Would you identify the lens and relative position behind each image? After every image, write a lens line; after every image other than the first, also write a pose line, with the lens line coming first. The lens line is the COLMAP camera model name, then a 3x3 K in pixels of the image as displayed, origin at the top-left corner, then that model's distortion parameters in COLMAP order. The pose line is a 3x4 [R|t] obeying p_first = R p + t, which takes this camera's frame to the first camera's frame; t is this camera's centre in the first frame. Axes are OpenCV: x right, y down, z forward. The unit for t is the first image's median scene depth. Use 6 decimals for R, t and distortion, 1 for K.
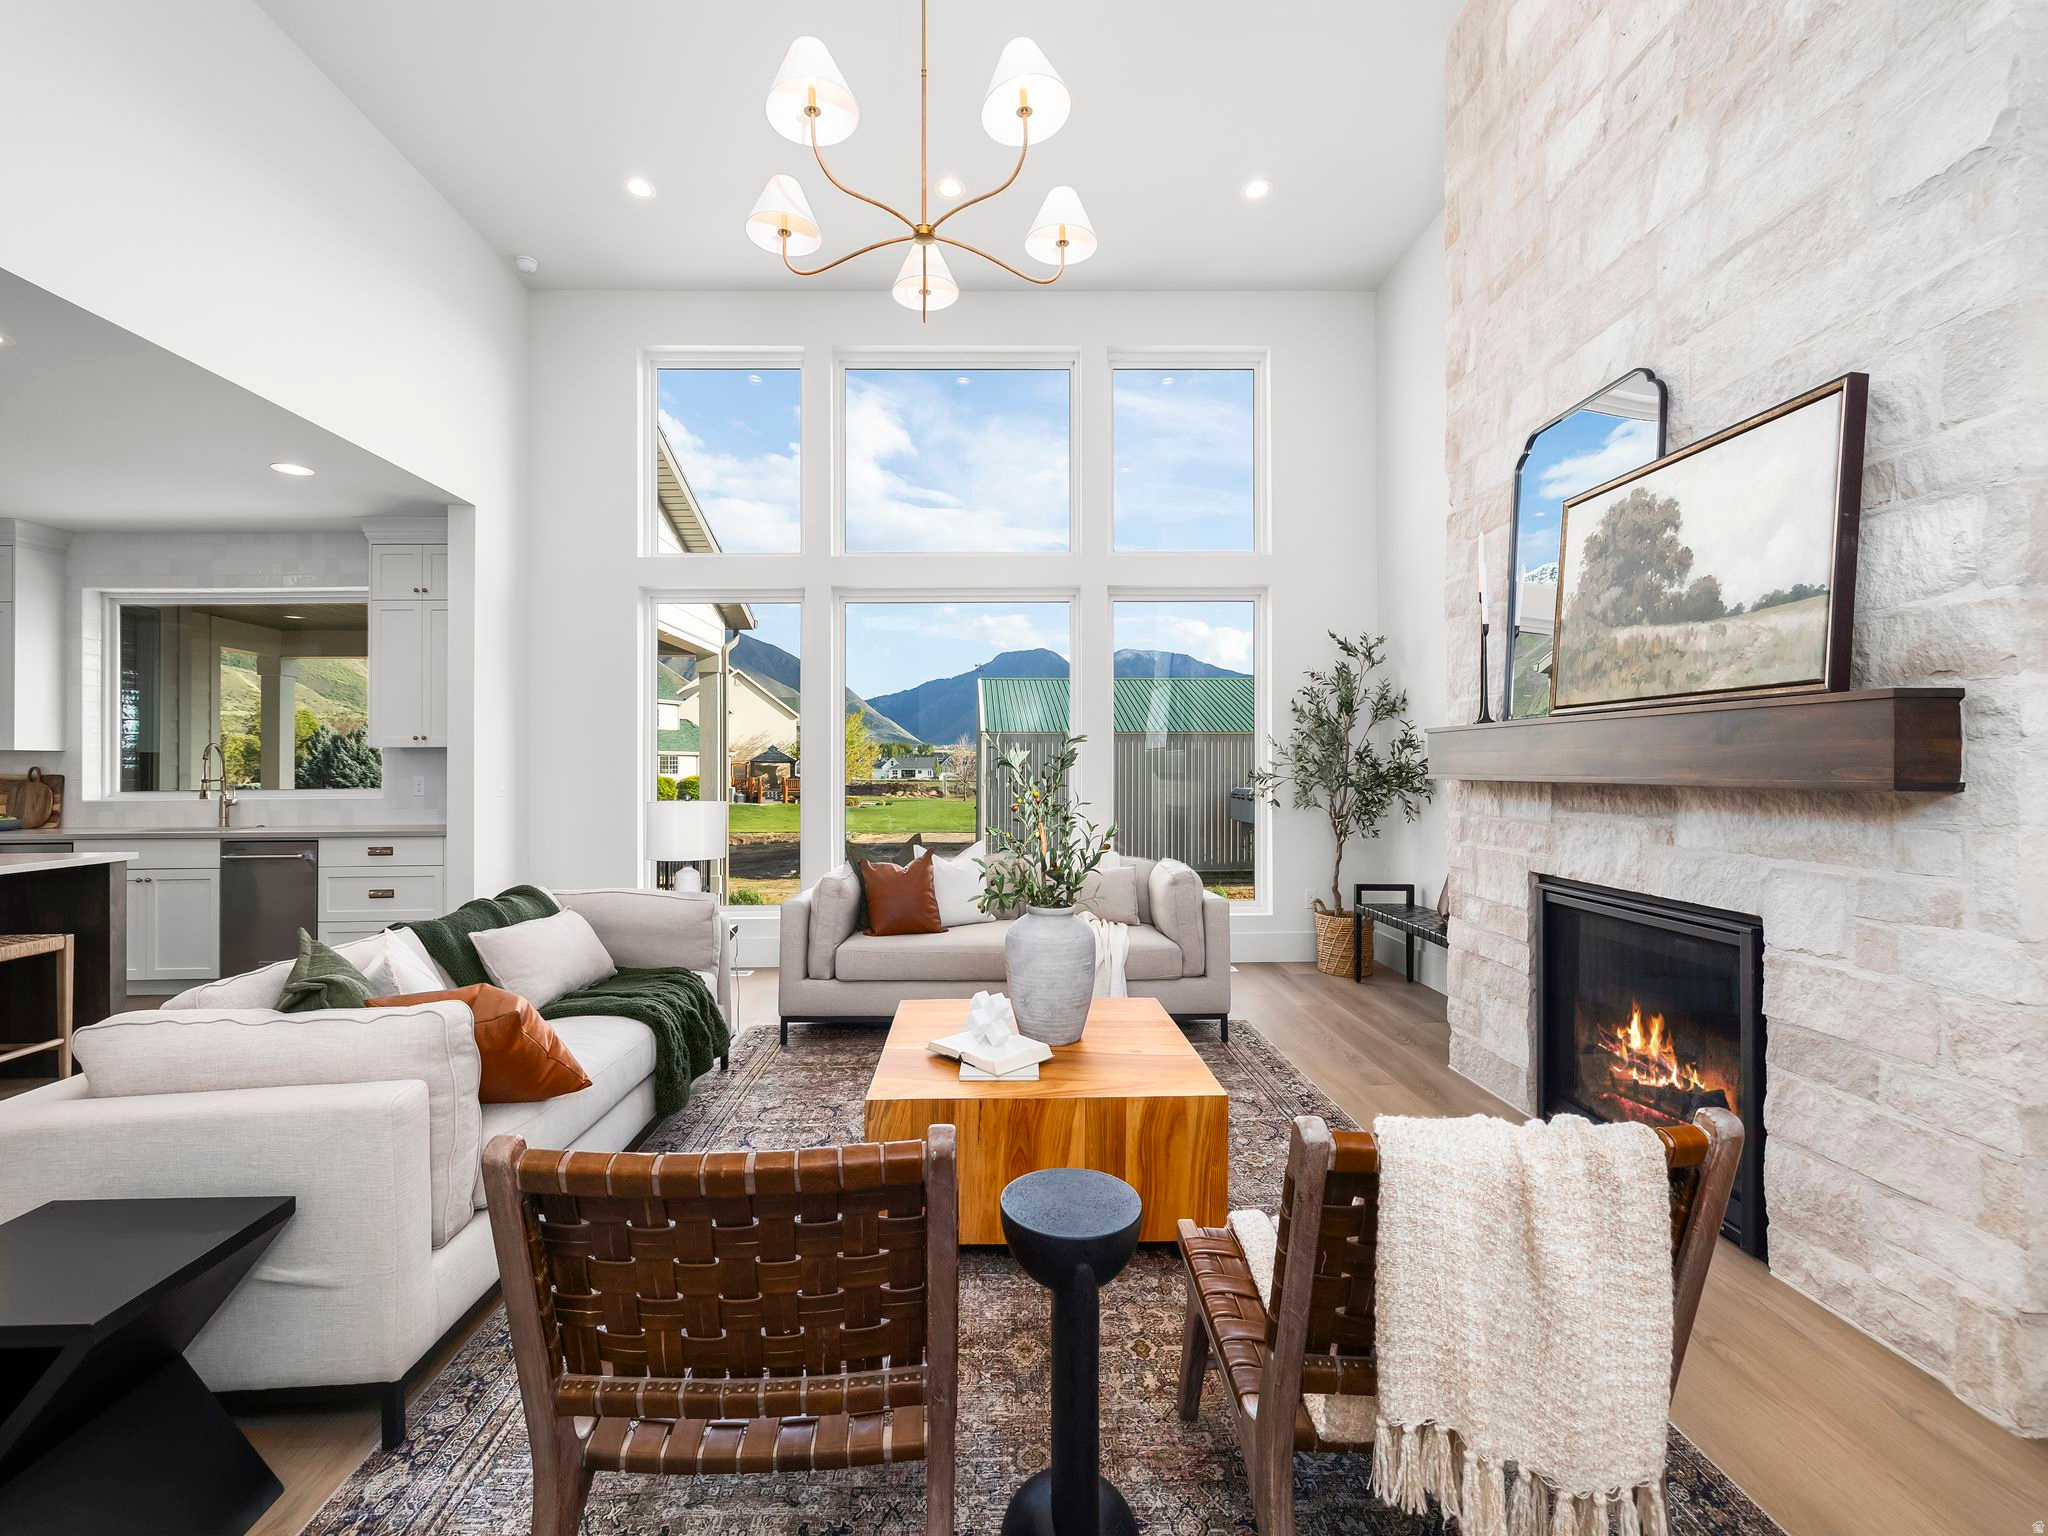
lens RADIAL K [[864.9, 0, 1014.6], [0, 864.9, 765.0], [0, 0, 1]] dist [0.001556, -0.000180]
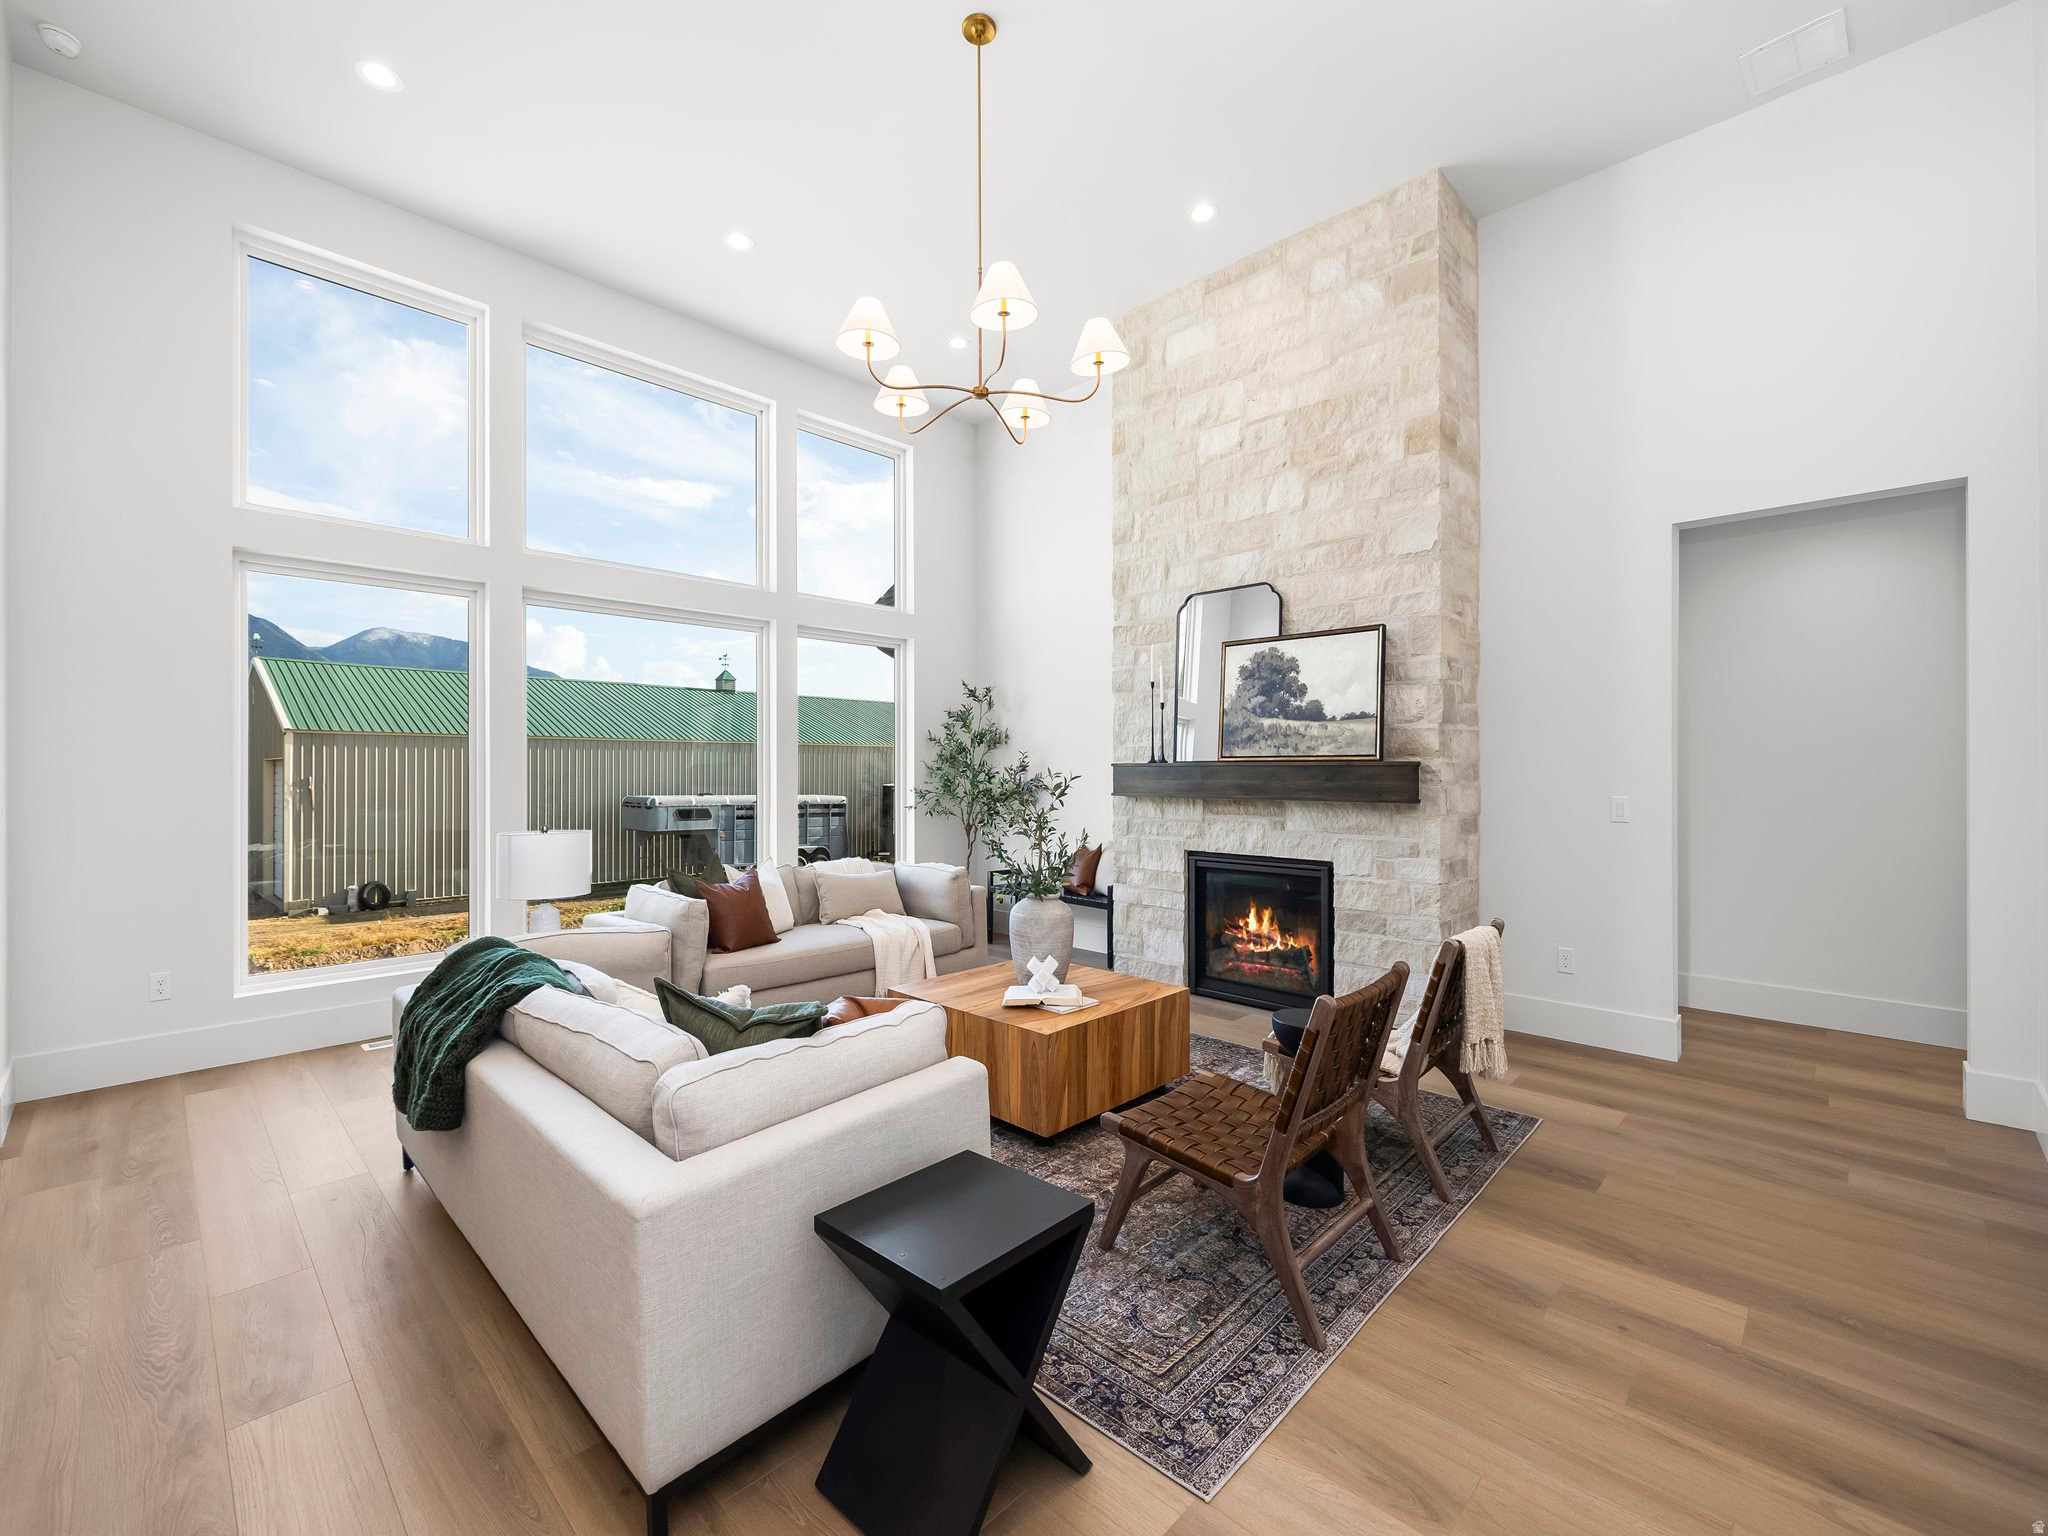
lens RADIAL K [[855.5, 0, 1012.7], [0, 855.5, 769.9], [0, 0, 1]] dist [0.000466, -0.000129]
pose [[0.717458, 0.004907, 0.696584, -0.865975], [-0.005183, 0.999985, -0.001706, -0.031967], [-0.696582, -0.002386, 0.717473, 0.025462]]
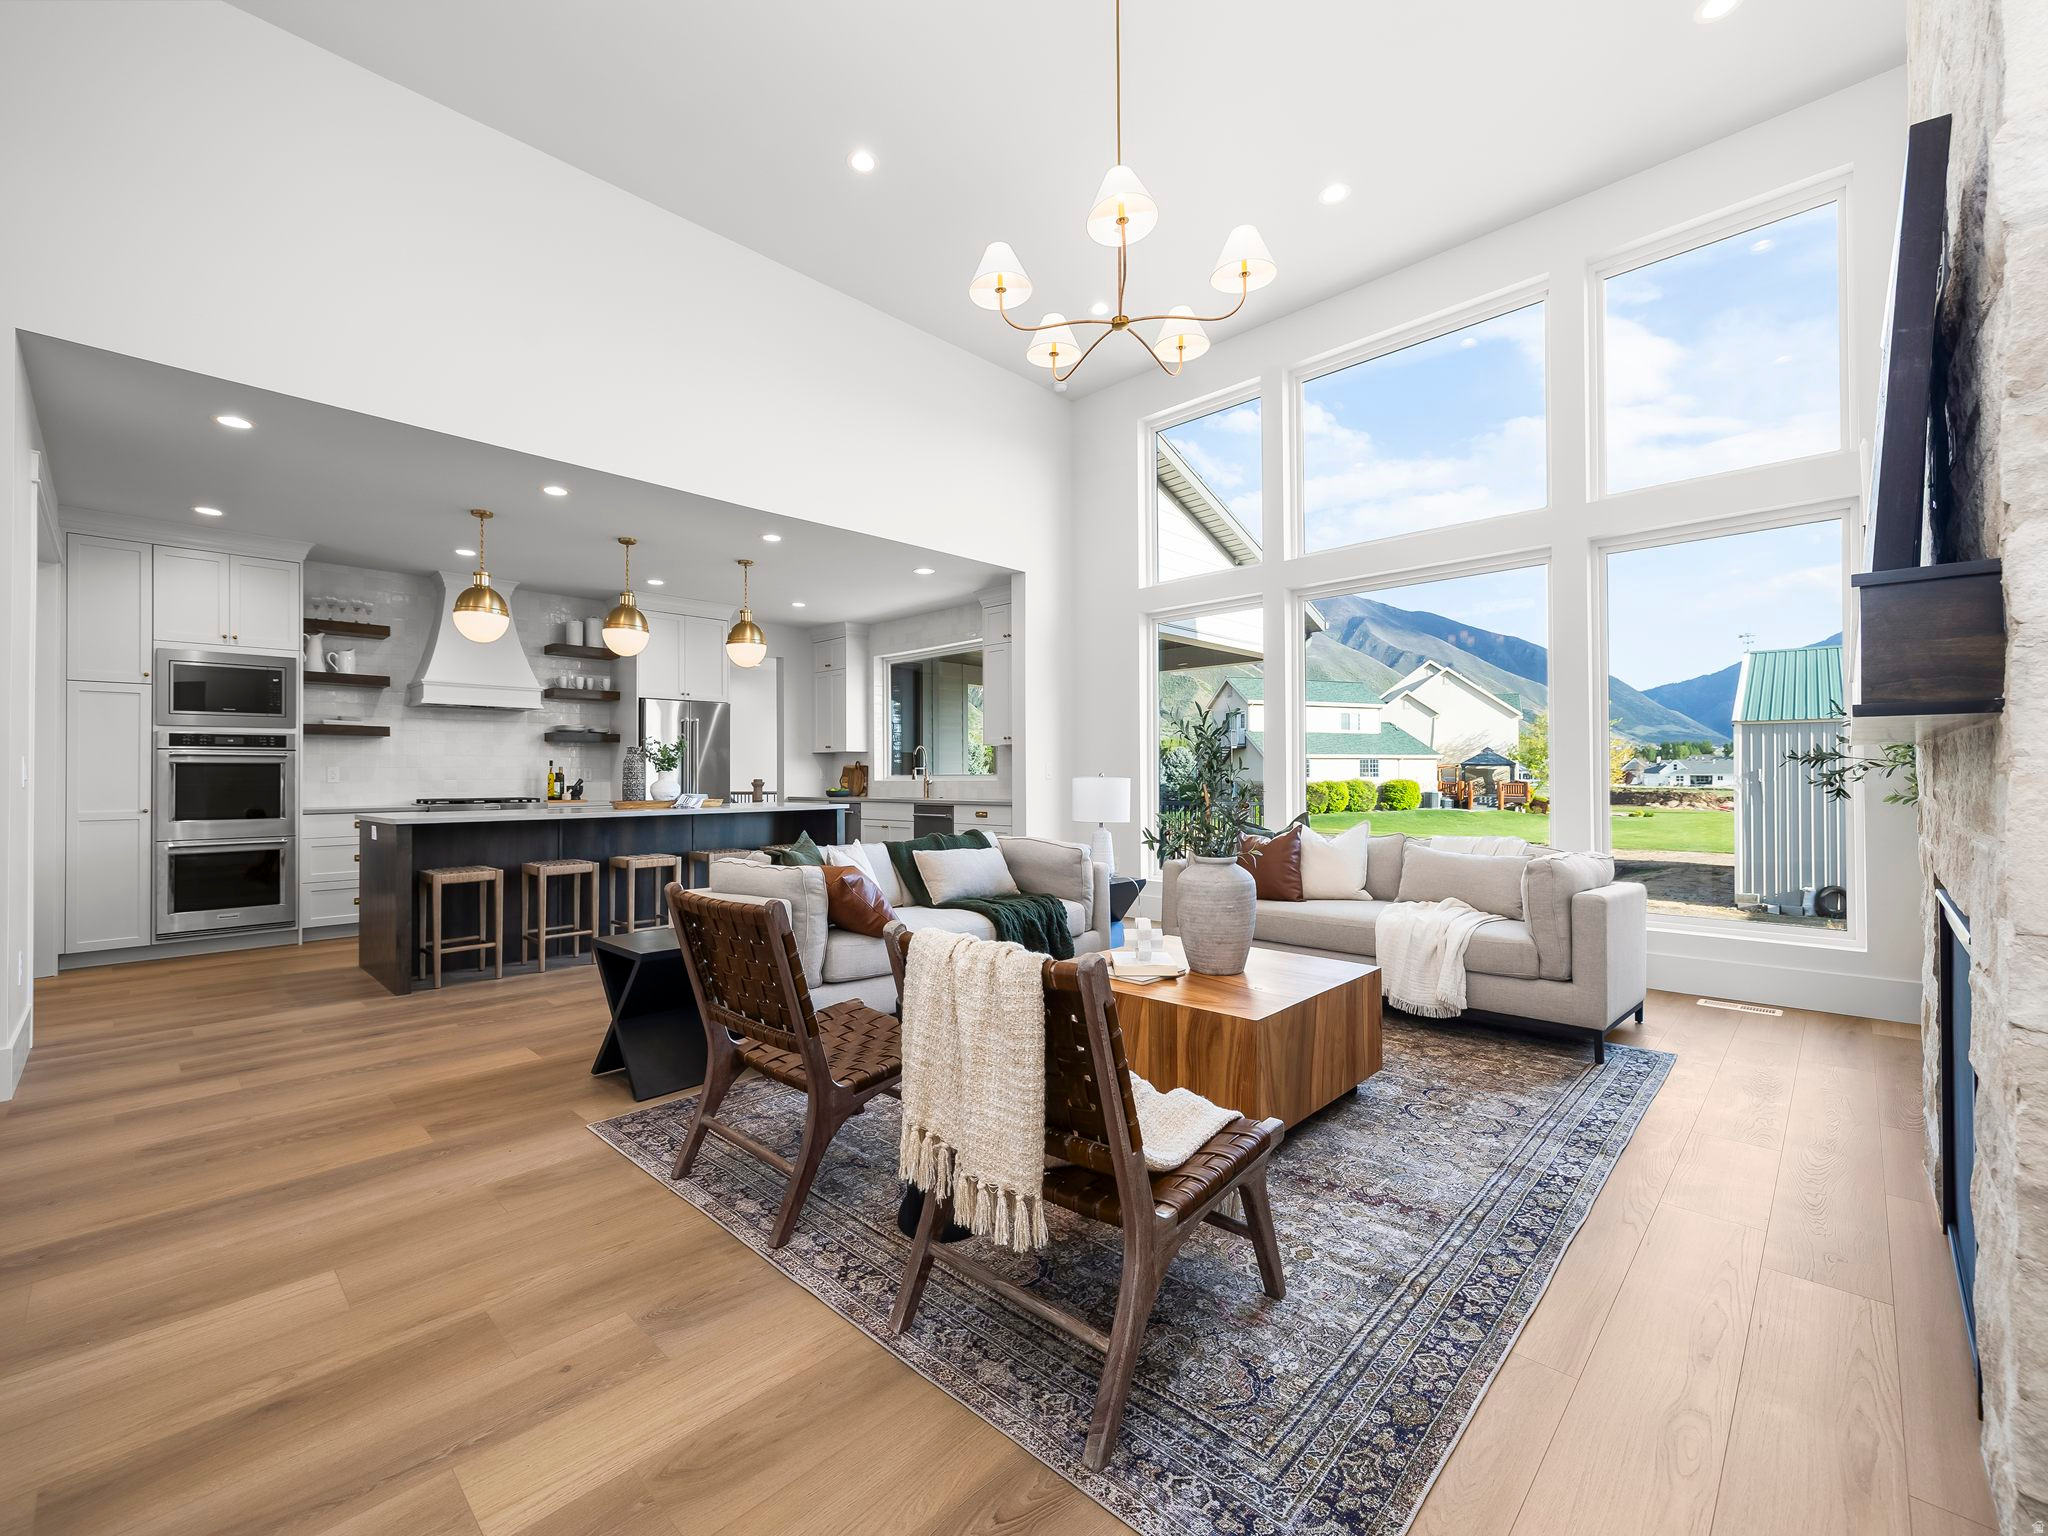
lens RADIAL K [[864.9, 0, 1014.6], [0, 864.9, 765.0], [0, 0, 1]] dist [0.001556, -0.000180]
pose [[0.703119, -0.007804, -0.711030, 0.596535], [0.003724, 0.999966, -0.007293, 0.042453], [0.711063, 0.002480, 0.703124, -0.006365]]
